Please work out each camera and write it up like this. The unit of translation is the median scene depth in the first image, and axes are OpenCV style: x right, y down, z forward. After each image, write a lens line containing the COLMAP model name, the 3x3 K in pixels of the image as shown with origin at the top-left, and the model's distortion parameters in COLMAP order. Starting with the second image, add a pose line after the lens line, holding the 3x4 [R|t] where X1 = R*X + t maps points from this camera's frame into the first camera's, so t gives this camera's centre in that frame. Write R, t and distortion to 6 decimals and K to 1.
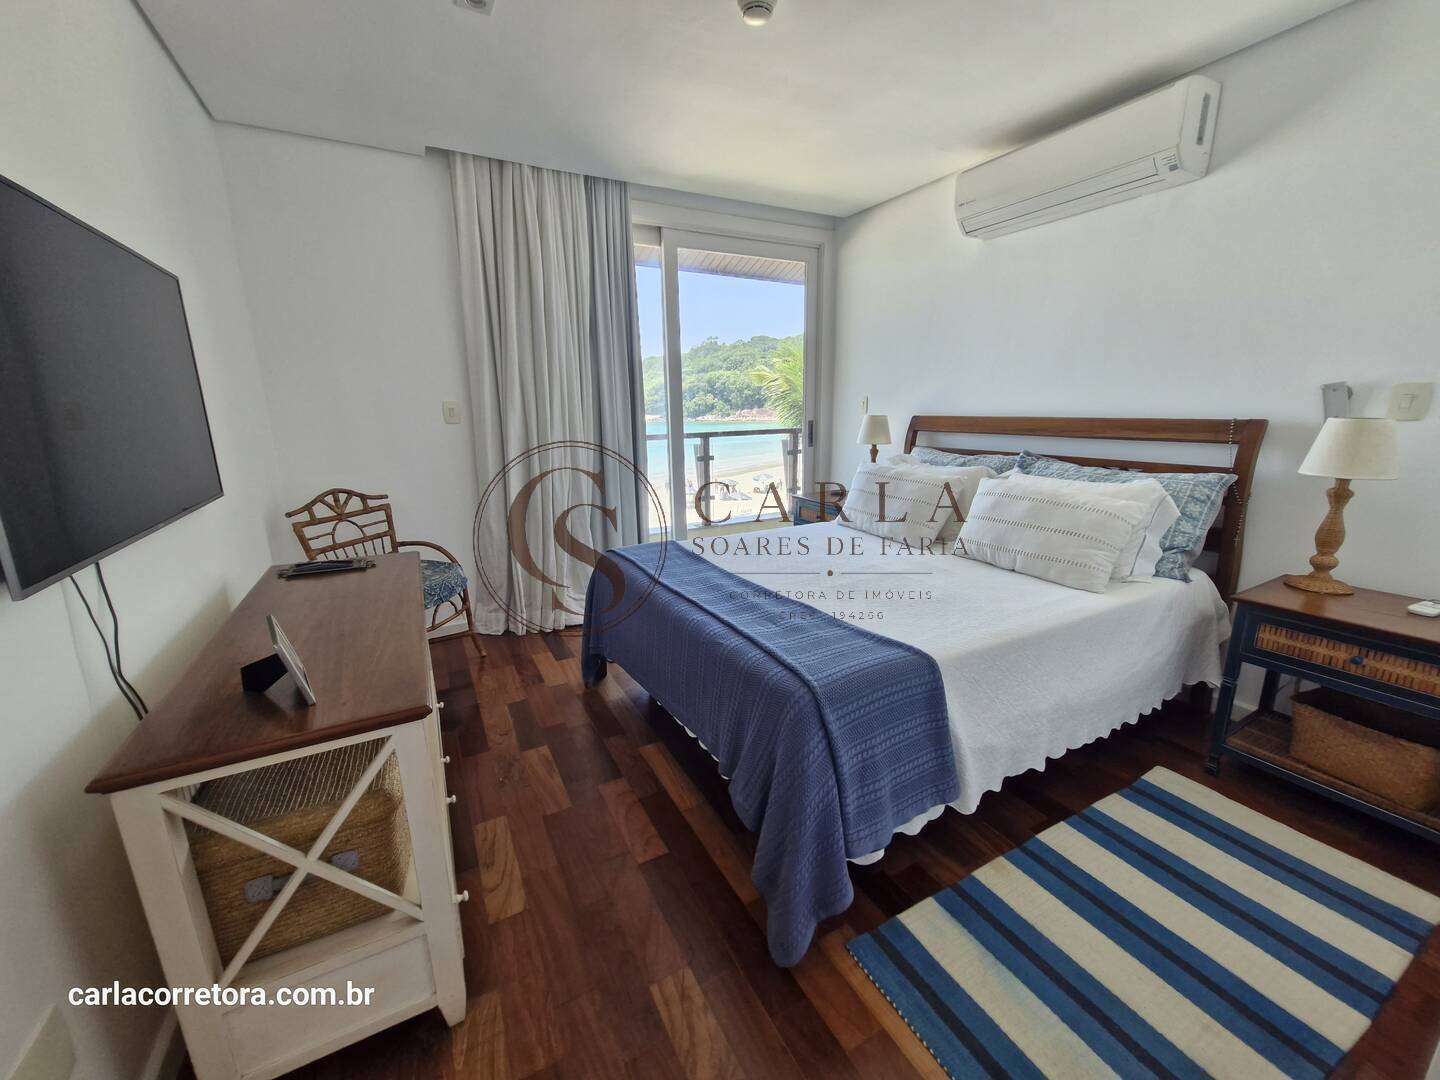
lens RADIAL K [[572.5, 0, 721.2], [0, 572.5, 546.4], [0, 0, 1]] dist [0.003617, 0.000024]
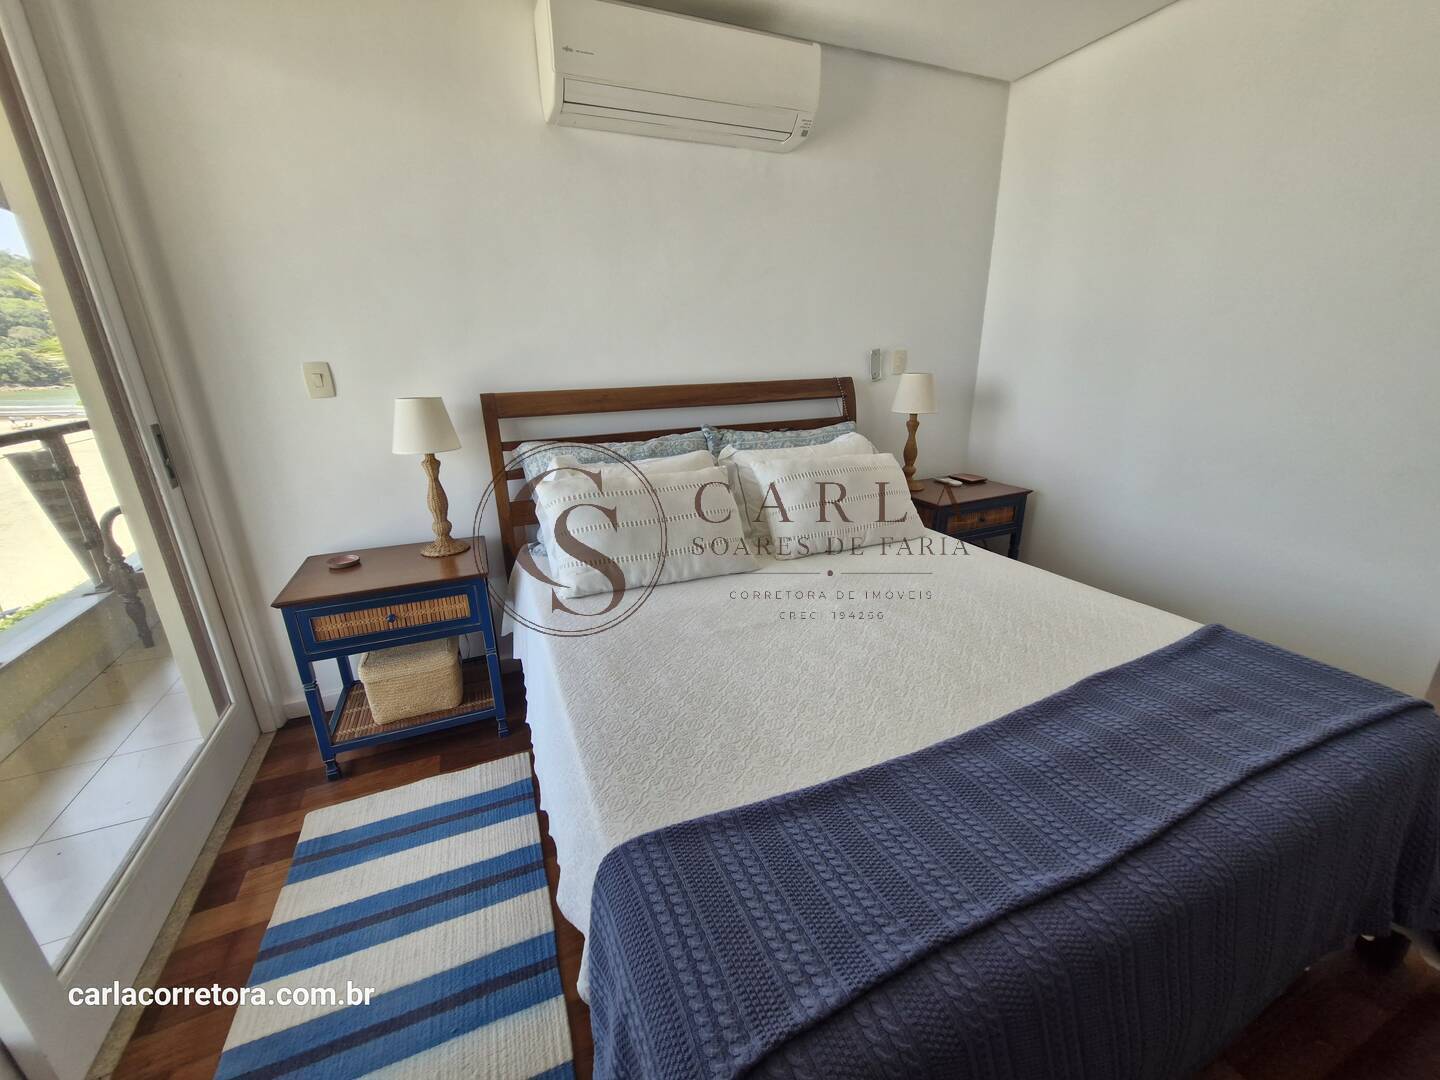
lens RADIAL K [[572.5, 0, 720.7], [0, 572.5, 537.3], [0, 0, 1]] dist [0.003617, 0.000024]
pose [[0.099351, -0.283874, 0.953701, -0.391207], [0.264448, 0.931508, 0.249719, -0.266310], [-0.959269, 0.227395, 0.167616, 1.072733]]
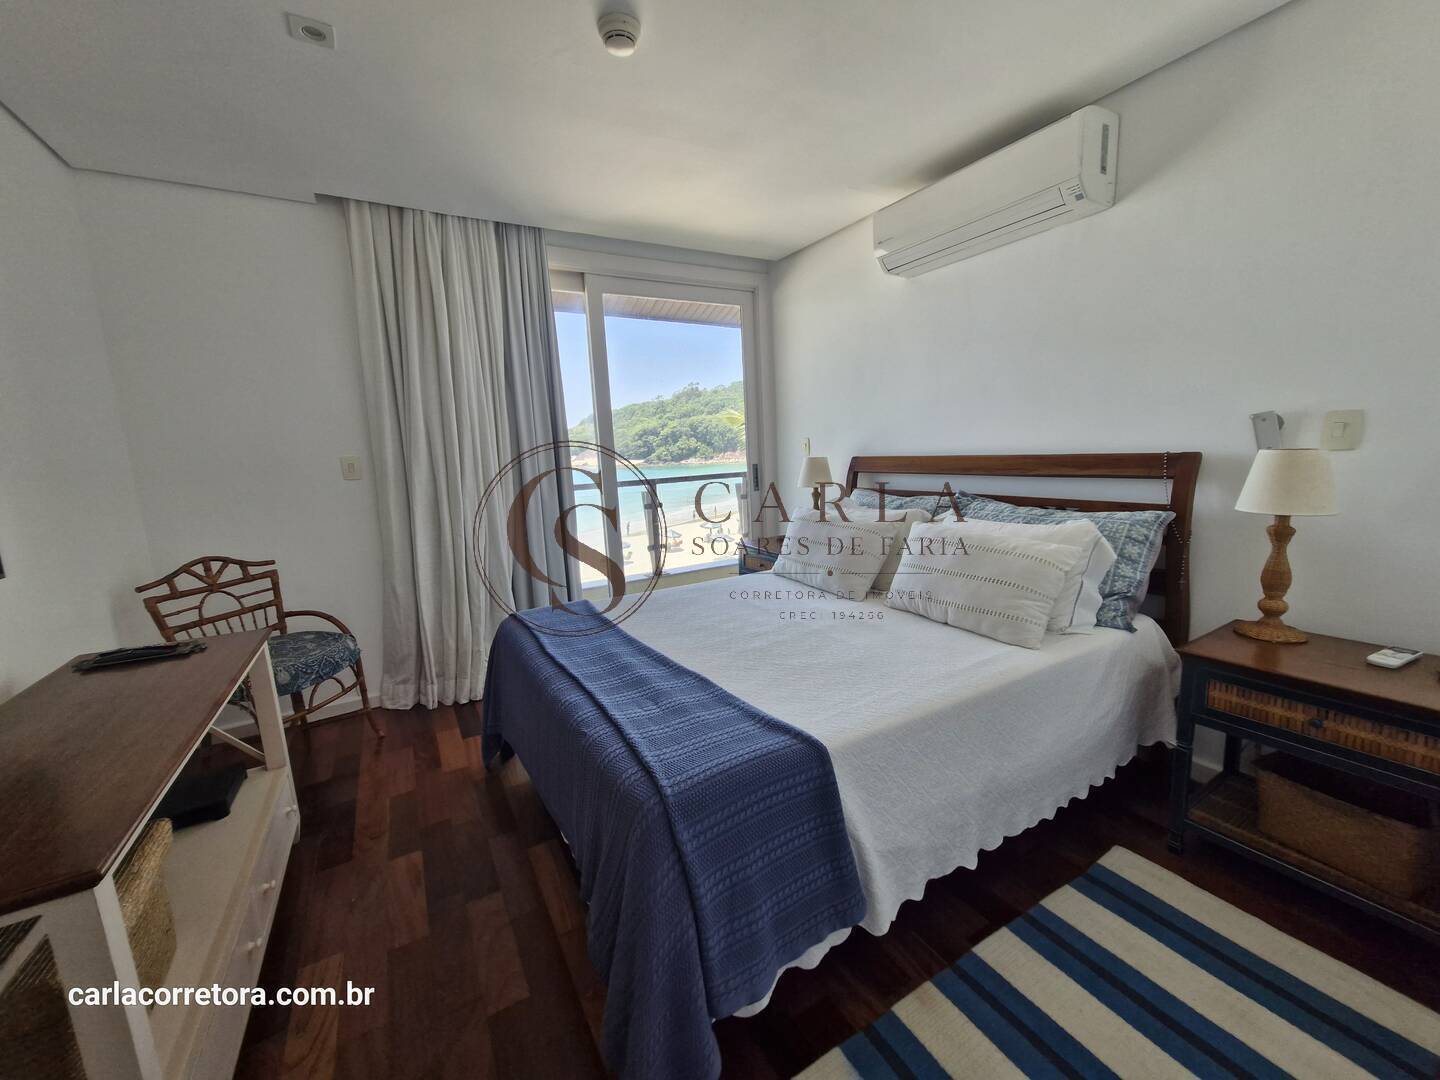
lens RADIAL K [[572.5, 0, 726.1], [0, 572.5, 543.7], [0, 0, 1]] dist [0.003617, 0.000024]
pose [[0.999046, -0.033502, 0.027998, 0.142224], [0.035542, 0.996485, -0.075864, -0.028167], [-0.025358, 0.076787, 0.996725, 0.096291]]
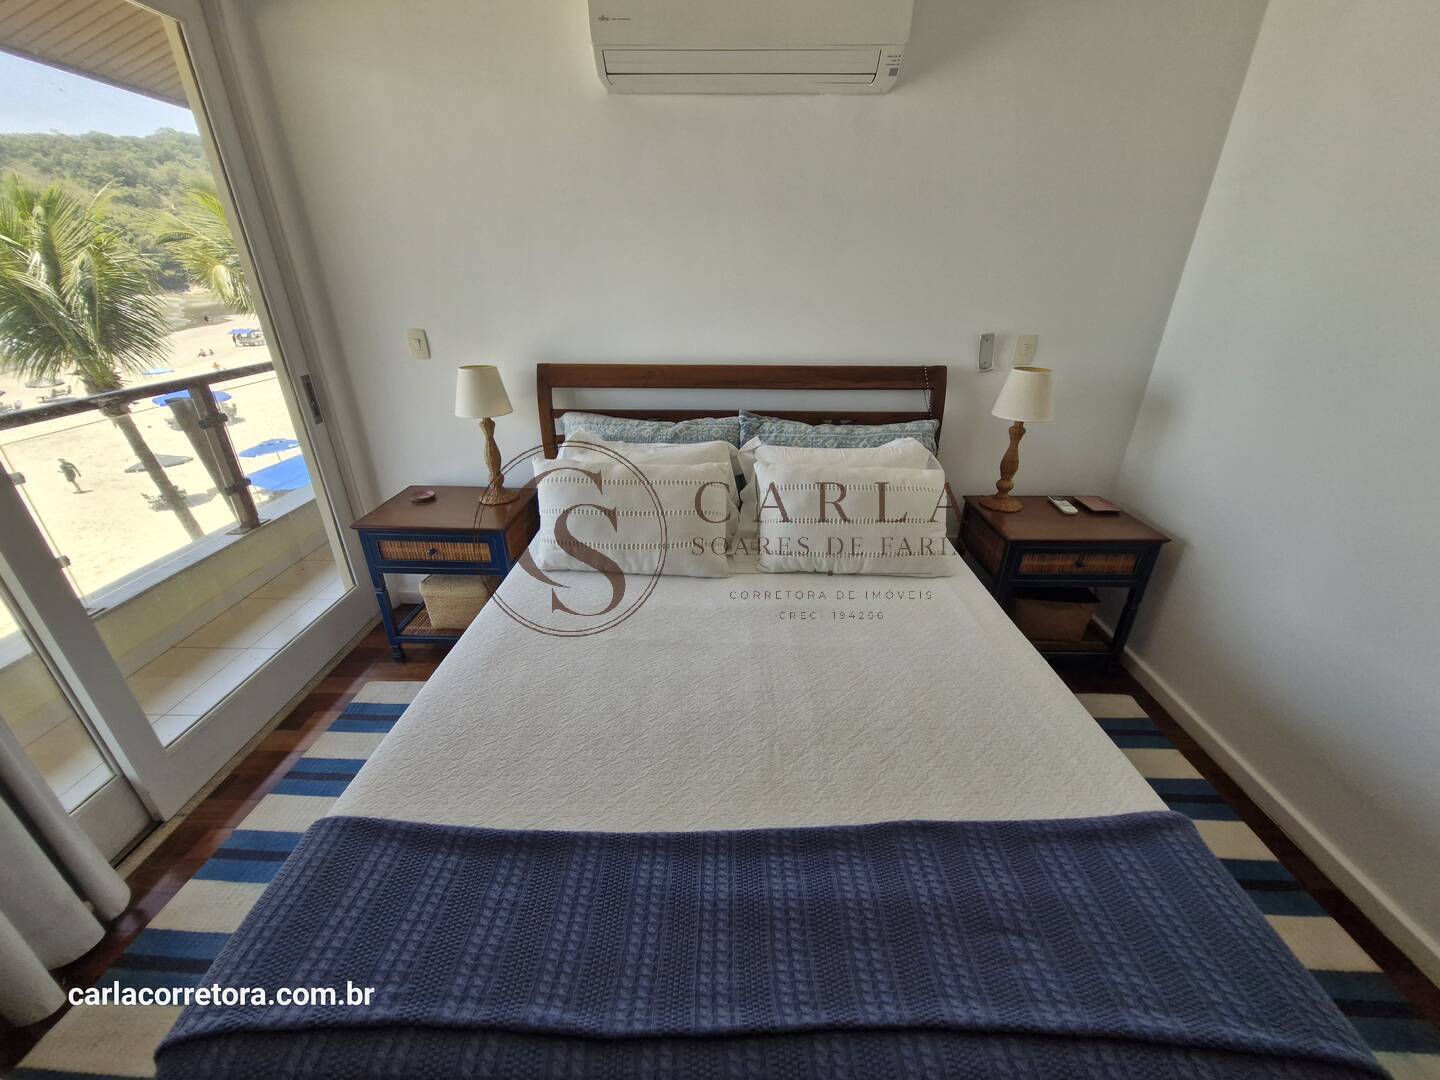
lens RADIAL K [[572.5, 0, 716.8], [0, 572.5, 535.7], [0, 0, 1]] dist [0.003617, 0.000024]
pose [[0.503031, -0.335855, 0.796343, -0.235983], [0.195941, 0.941732, 0.273401, -0.281415], [-0.841764, 0.018507, 0.539528, 0.735158]]
